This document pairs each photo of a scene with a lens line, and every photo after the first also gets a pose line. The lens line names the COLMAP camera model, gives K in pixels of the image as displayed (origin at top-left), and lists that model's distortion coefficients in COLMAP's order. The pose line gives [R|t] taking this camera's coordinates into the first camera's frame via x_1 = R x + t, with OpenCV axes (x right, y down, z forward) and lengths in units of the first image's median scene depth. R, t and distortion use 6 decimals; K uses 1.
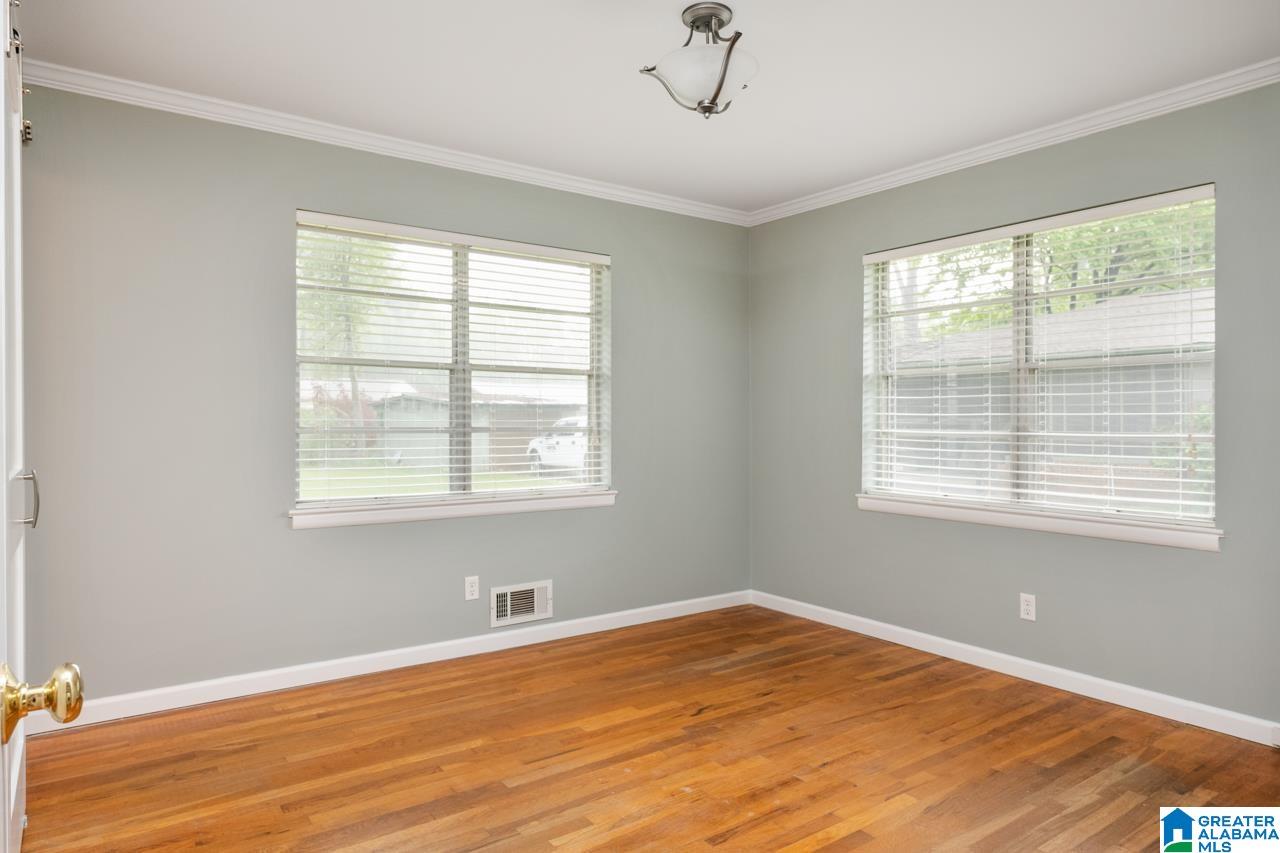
lens RADIAL K [[793.5, 0, 640.0], [0, 793.5, 426.5], [0, 0, 1]] dist [0.114069, -0.000466]
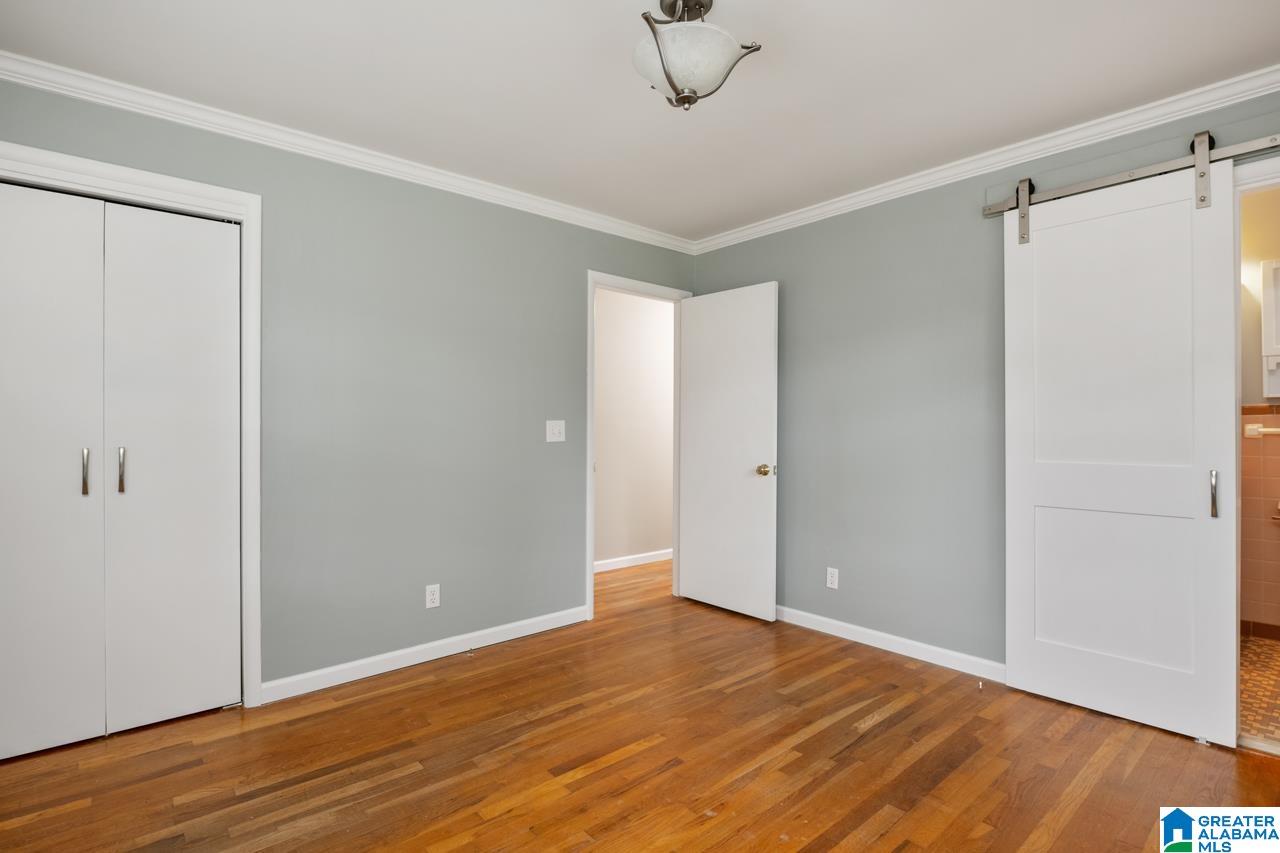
lens RADIAL K [[629.6, 0, 640.0], [0, 629.6, 426.5], [0, 0, 1]] dist [0.000044, -0.000038]
pose [[-0.995874, -0.008446, -0.090348, 0.220130], [-0.009351, 0.999910, 0.009608, -0.020605], [0.090259, 0.010413, -0.995864, 1.800145]]
